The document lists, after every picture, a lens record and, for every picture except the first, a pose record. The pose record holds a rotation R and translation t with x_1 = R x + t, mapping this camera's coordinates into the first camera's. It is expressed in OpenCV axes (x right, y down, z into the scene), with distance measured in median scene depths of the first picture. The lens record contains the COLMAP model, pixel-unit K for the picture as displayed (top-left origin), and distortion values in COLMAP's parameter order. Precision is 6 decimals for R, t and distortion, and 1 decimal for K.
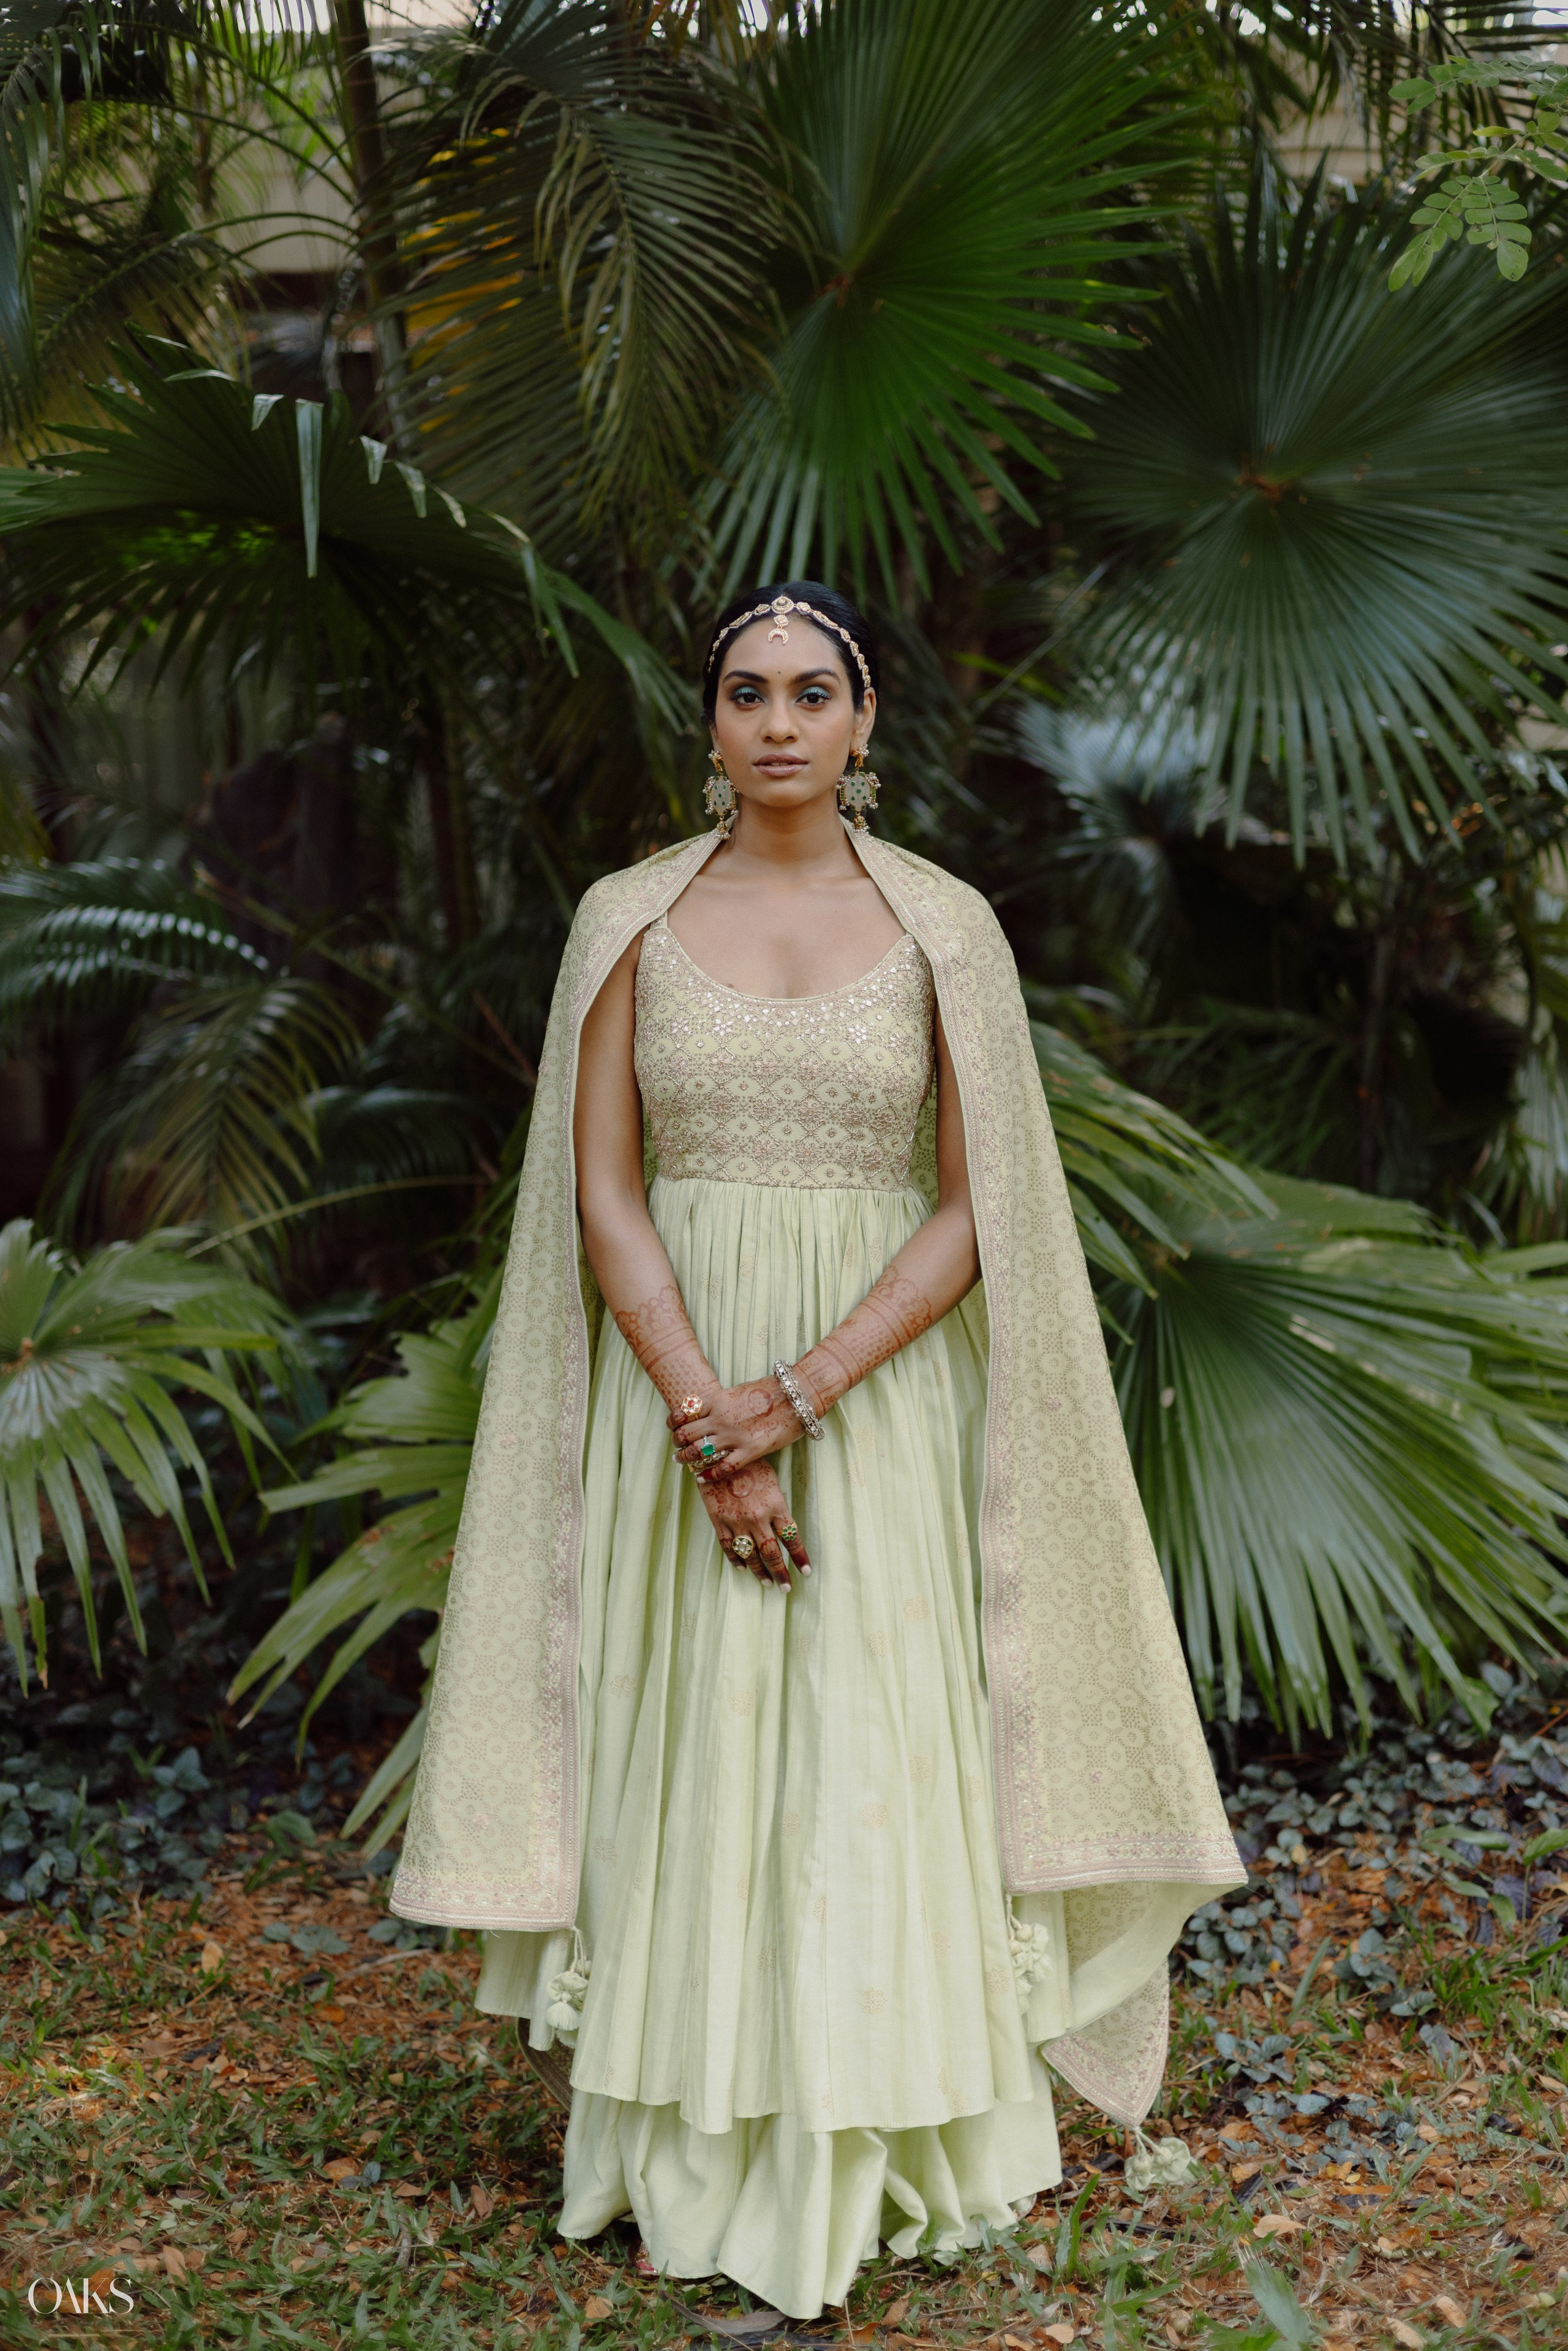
lens RADIAL K [[3574.9, 0, 796.3], [0, 3574.9, 1121.1], [0, 0, 1]] dist [0.313524, -0.110486]
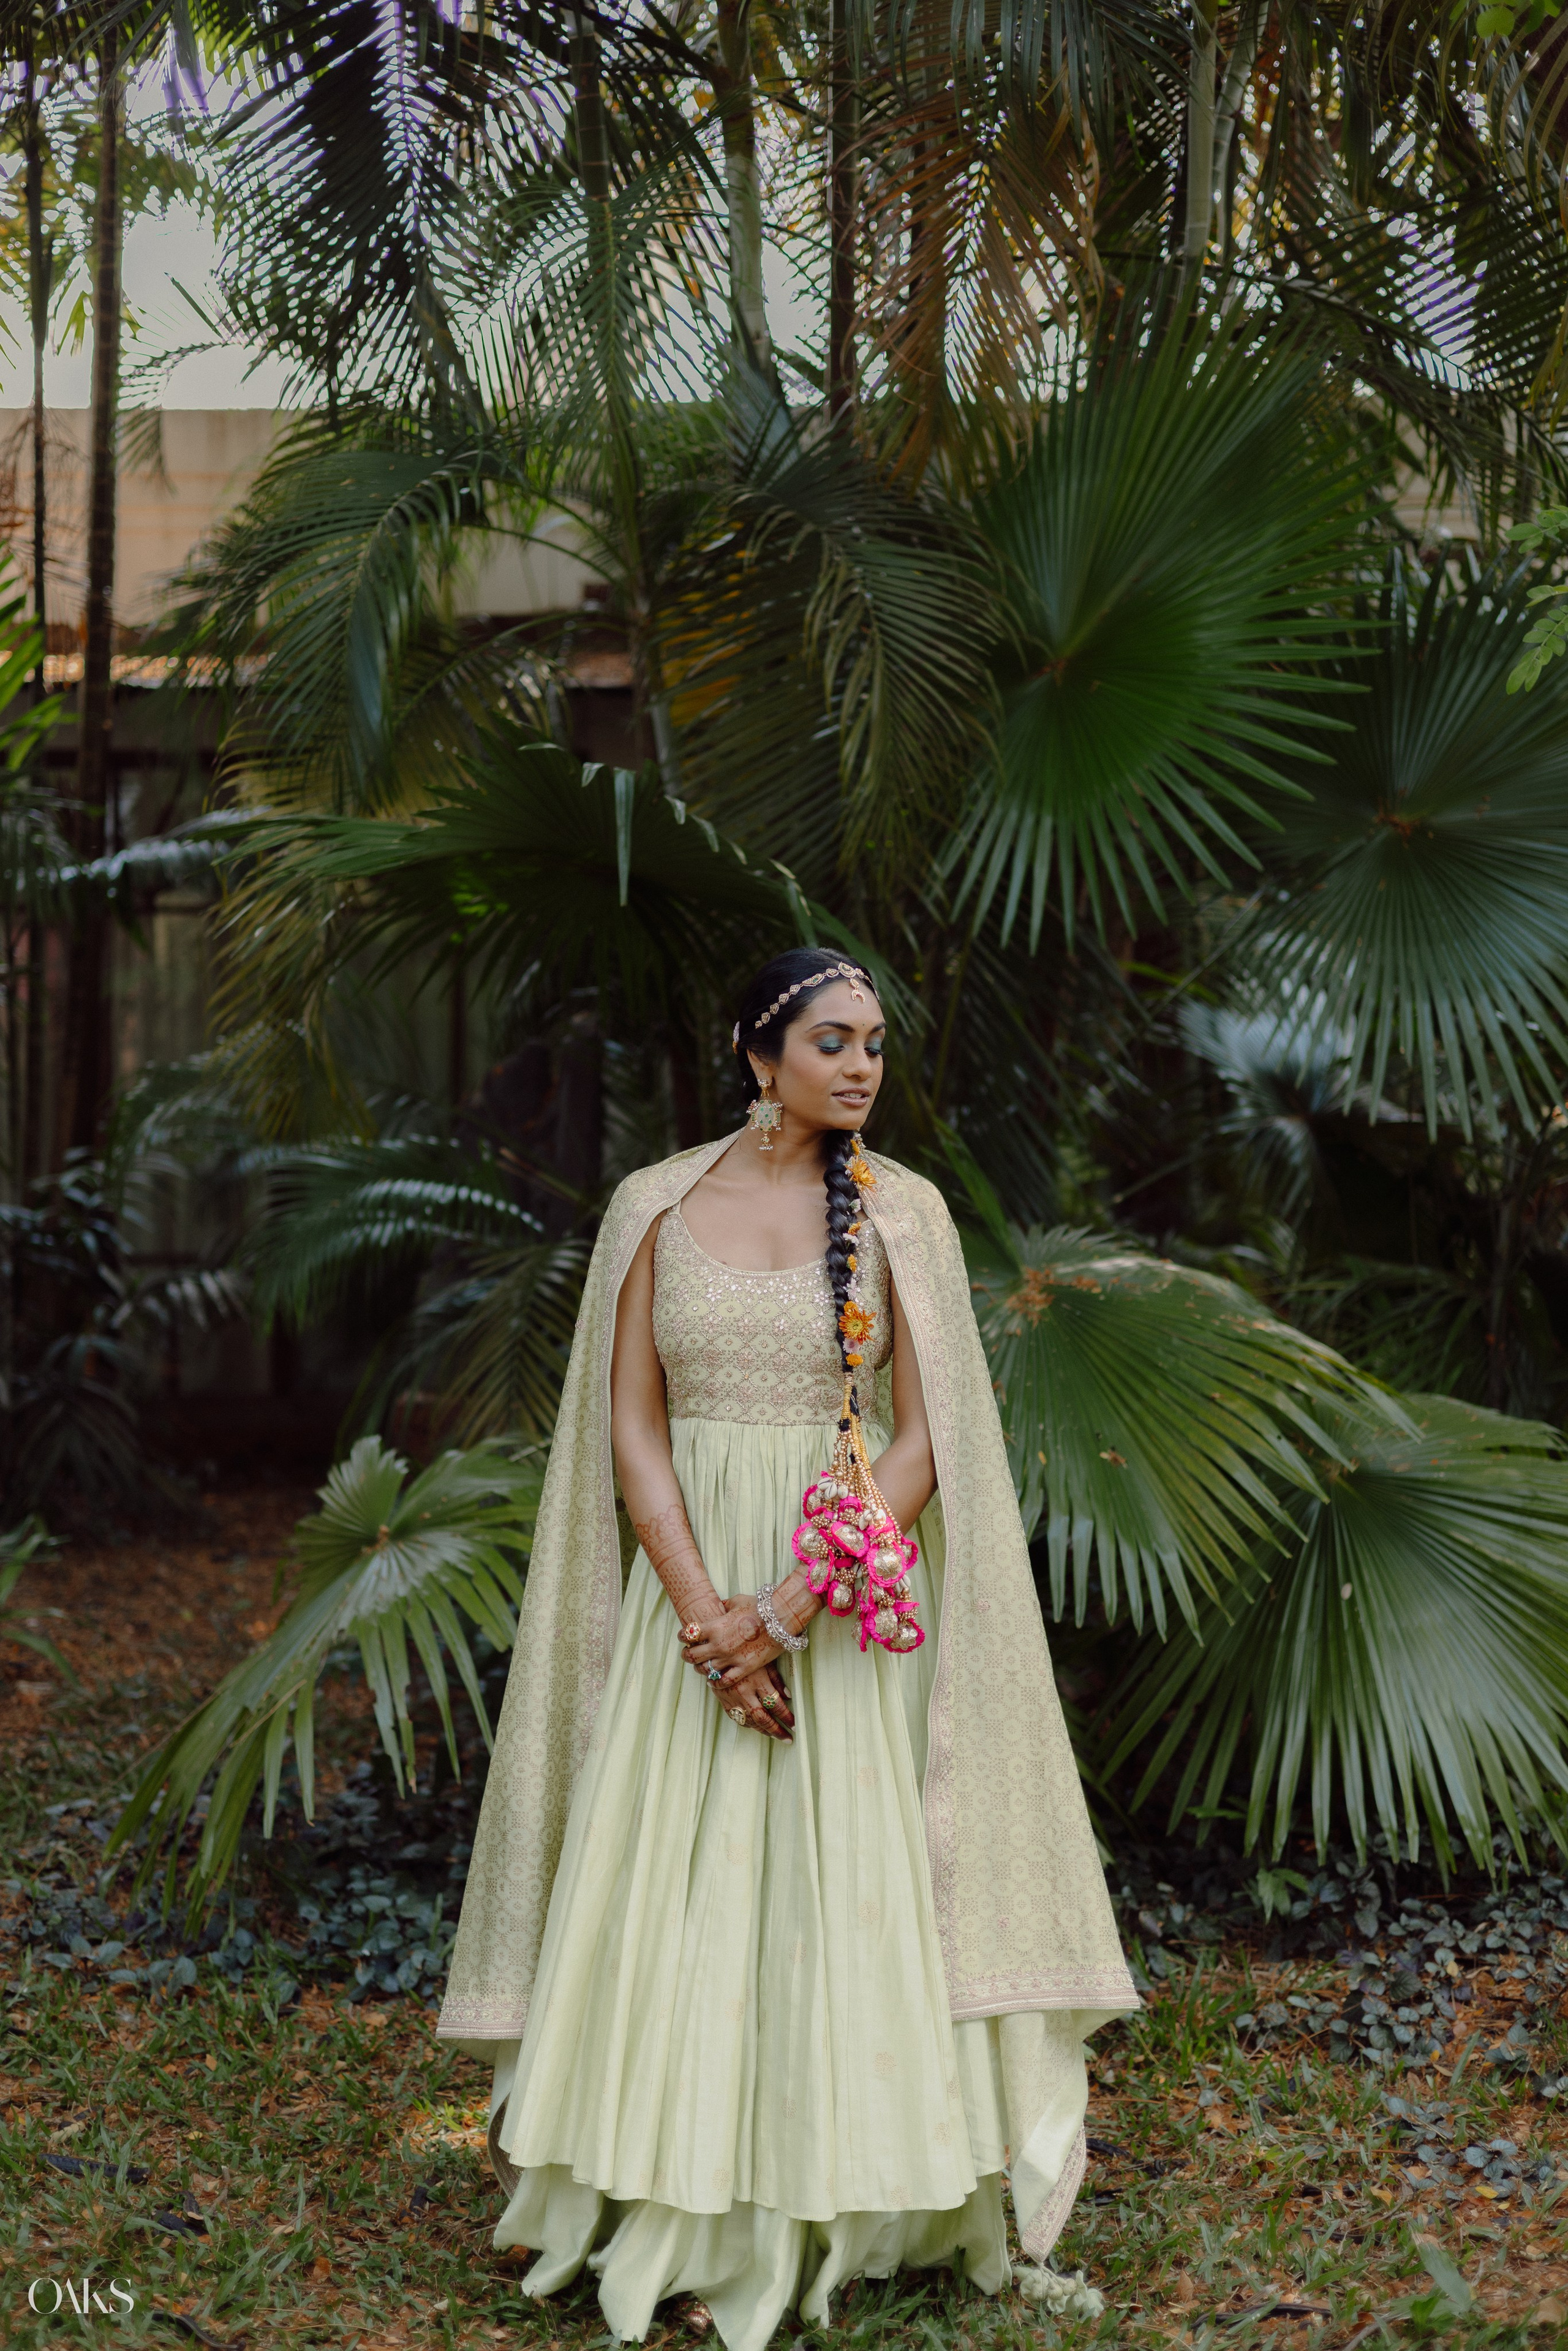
lens RADIAL K [[3536.6, 0, 784.0], [0, 3536.6, 1175.5], [0, 0, 1]] dist [0.393520, -0.753377]
pose [[0.999444, -0.001458, -0.033302, -0.037388], [-0.000554, 0.998178, -0.060330, 0.012087], [0.033329, 0.060315, 0.997623, -0.193766]]
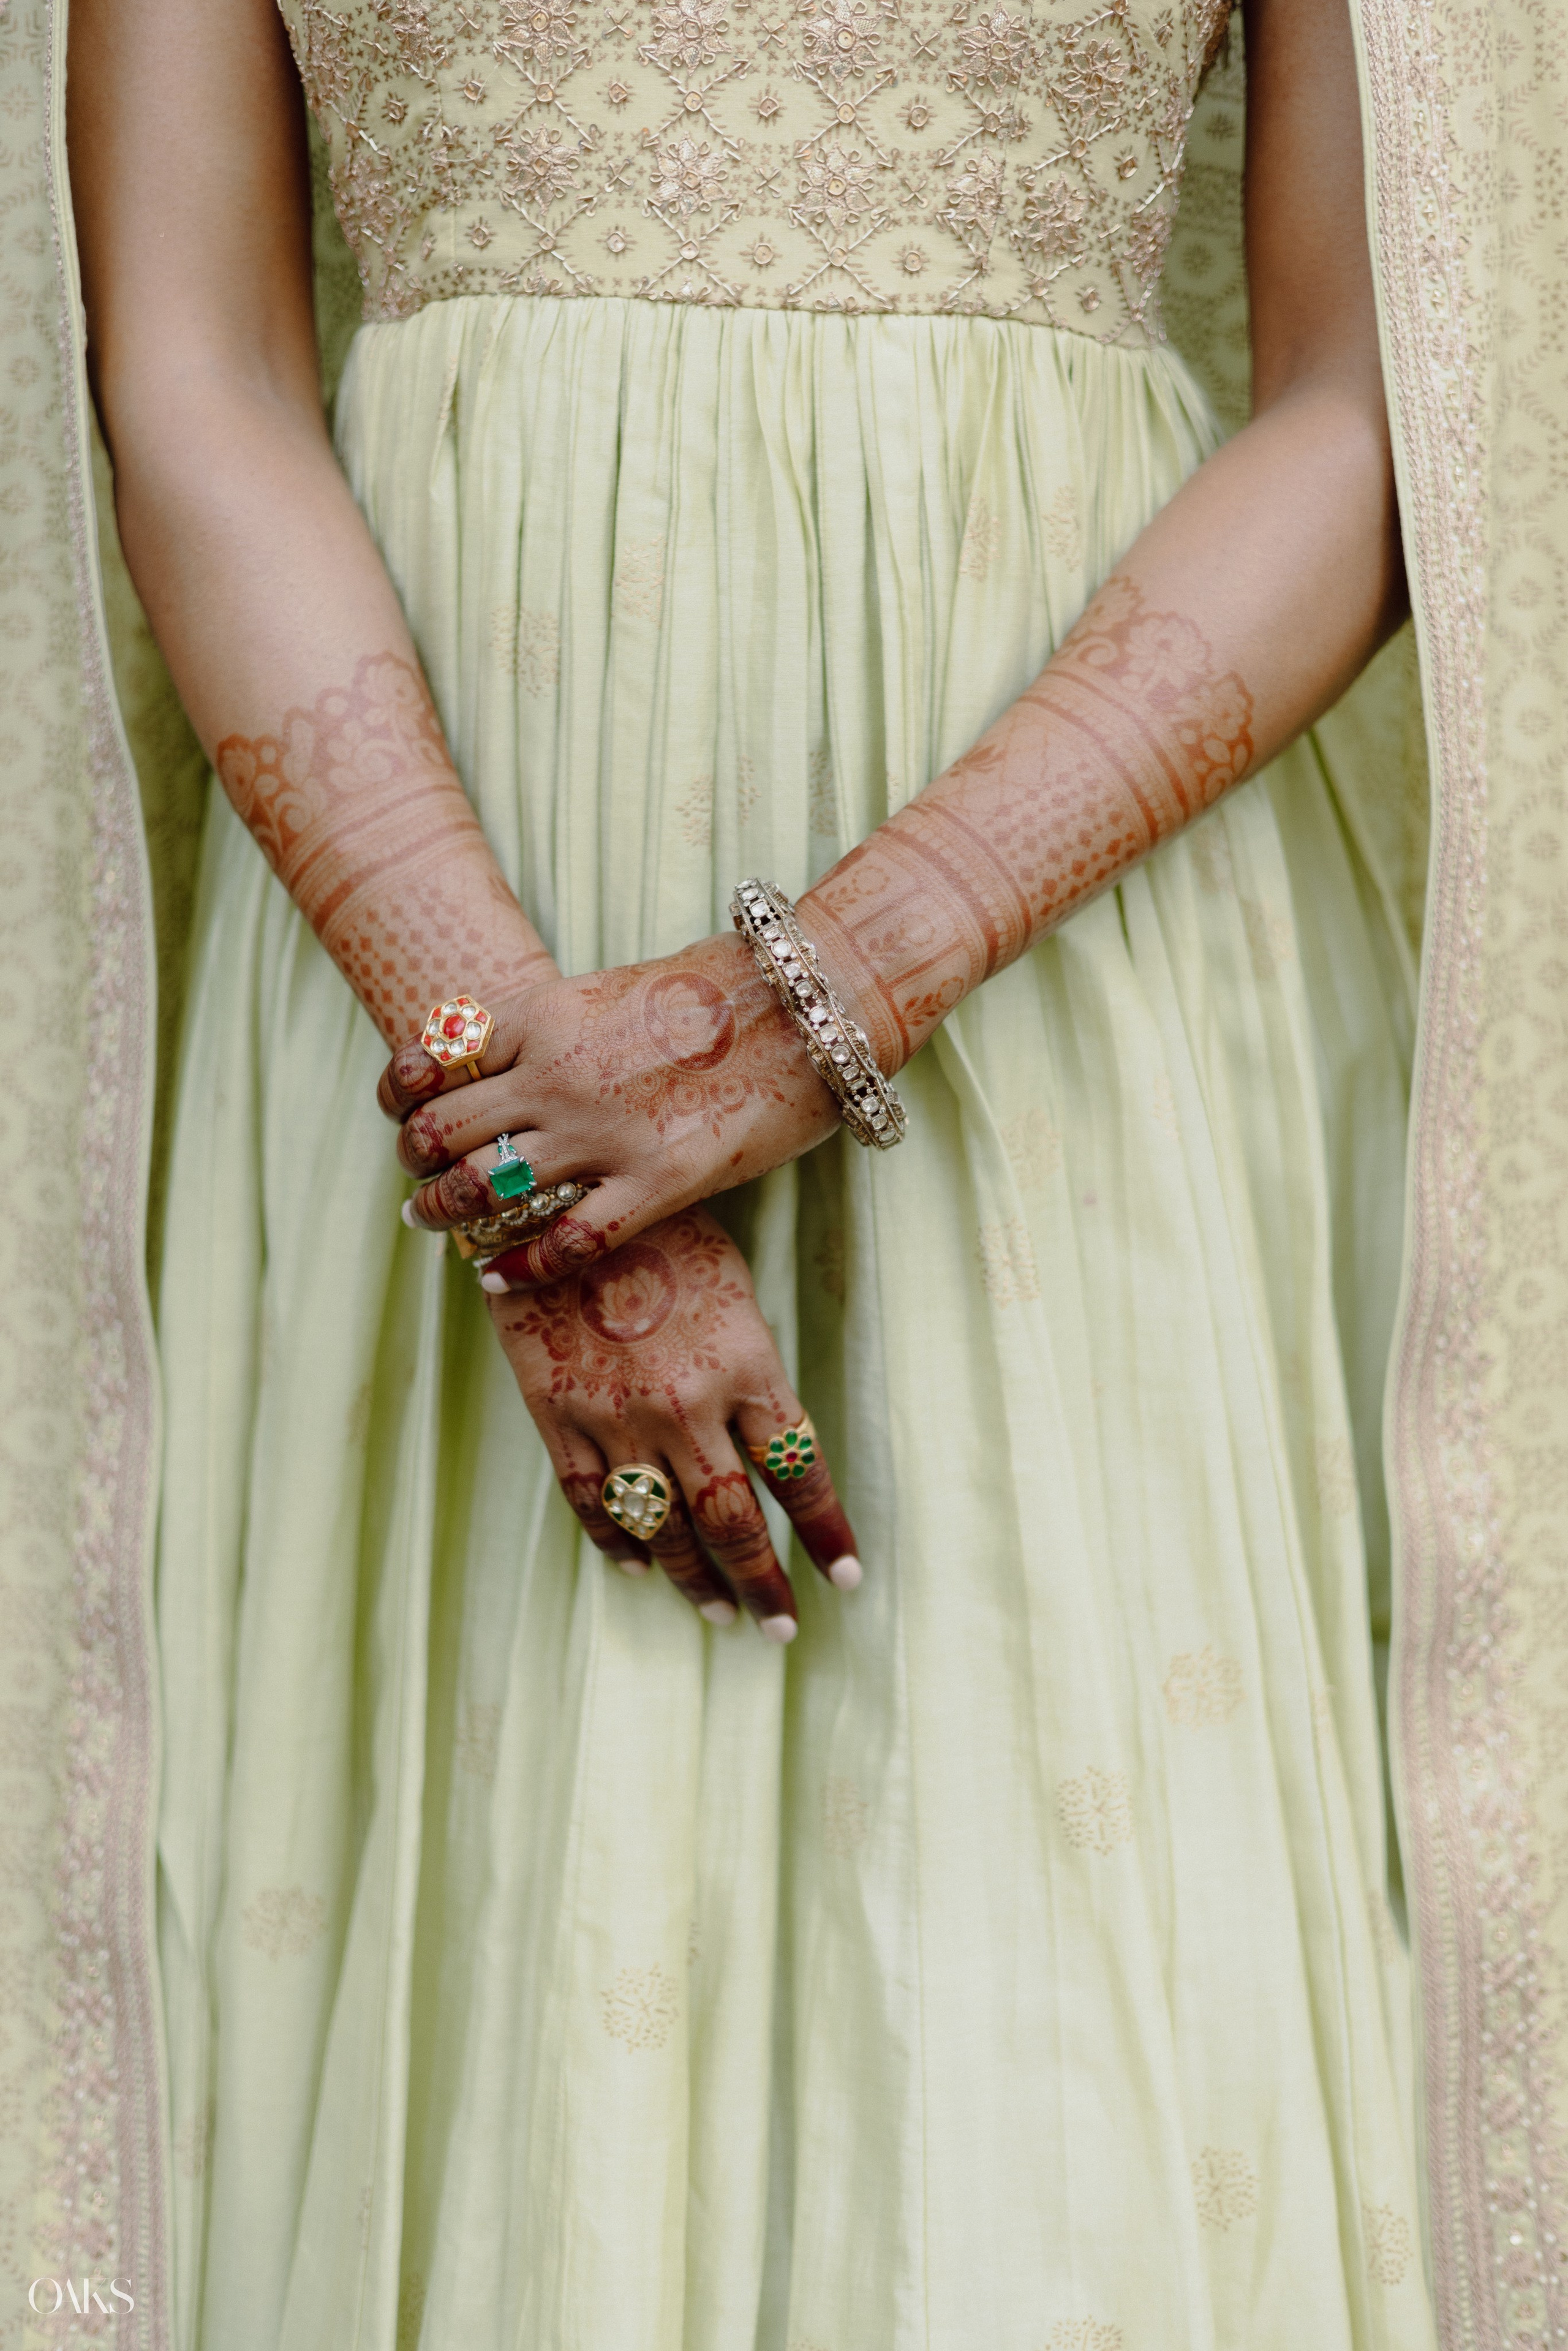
lens RADIAL K [[3574.9, 0, 796.3], [0, 3574.9, 1121.1], [0, 0, 1]] dist [0.313524, -0.110486]
pose [[0.999910, -0.013375, 0.000323, -0.001347], [0.013341, 0.998608, 0.051029, 0.070716], [-0.001005, -0.051020, 0.998697, 0.693247]]
